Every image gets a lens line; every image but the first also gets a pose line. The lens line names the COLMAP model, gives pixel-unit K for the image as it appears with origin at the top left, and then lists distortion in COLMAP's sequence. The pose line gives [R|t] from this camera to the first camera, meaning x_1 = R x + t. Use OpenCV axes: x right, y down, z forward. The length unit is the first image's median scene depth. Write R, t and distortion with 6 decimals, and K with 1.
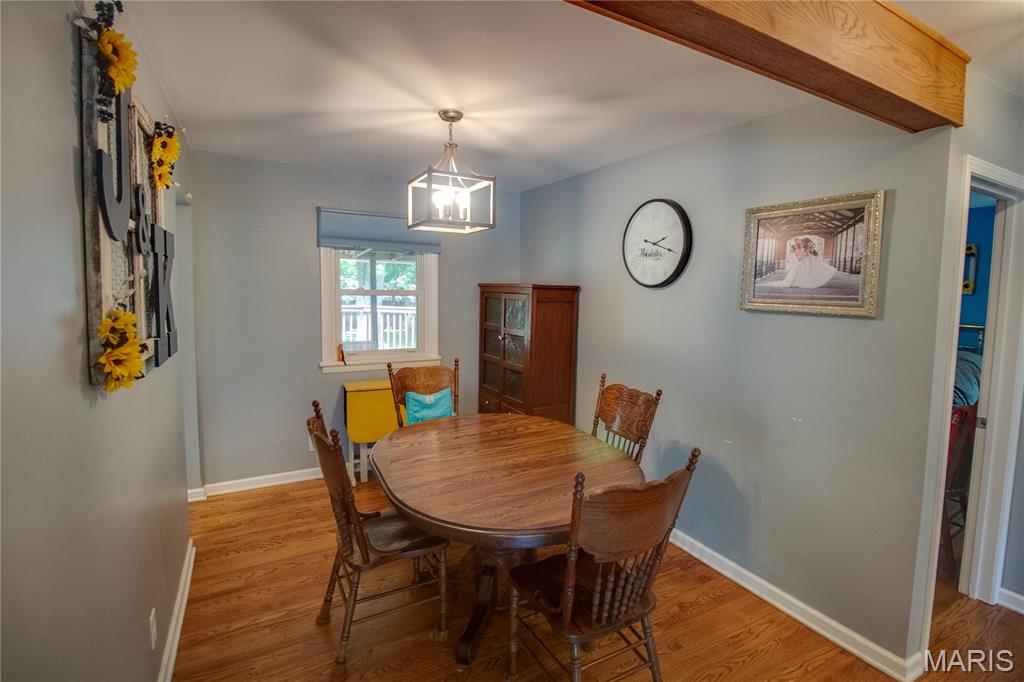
lens RADIAL K [[479.7, 0, 515.5], [0, 479.7, 325.6], [0, 0, 1]] dist [0.001085, -0.012814]
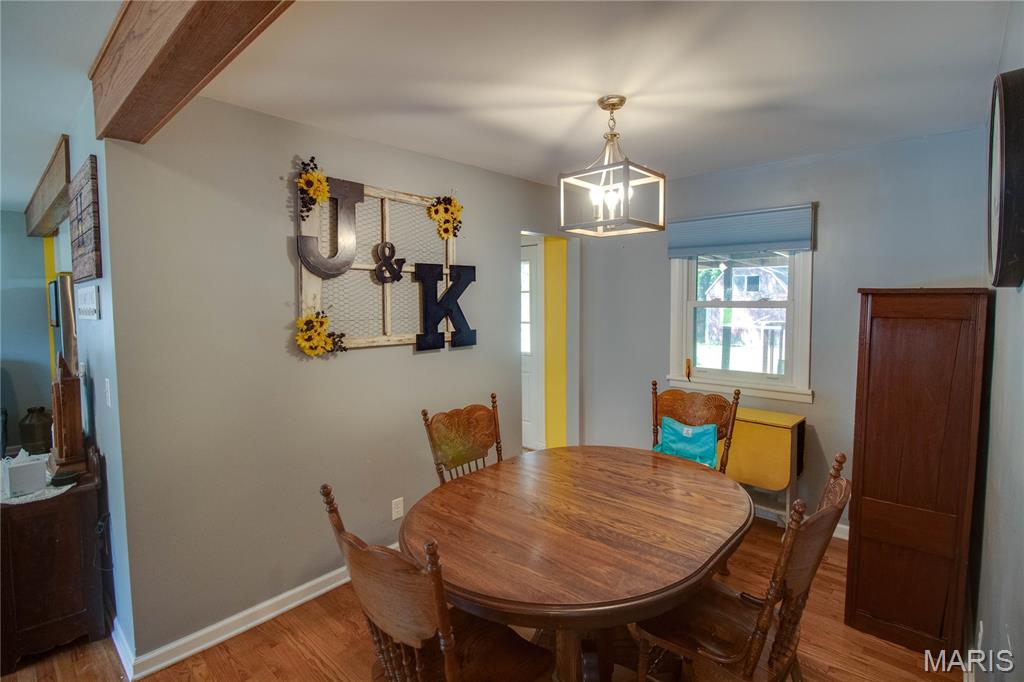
lens RADIAL K [[479.7, 0, 515.5], [0, 479.7, 325.6], [0, 0, 1]] dist [0.001085, -0.012814]
pose [[0.329936, 0.033877, -0.943395, 0.648805], [-0.060825, 0.998042, 0.014567, -0.031251], [0.942042, 0.052576, 0.331351, 0.560083]]
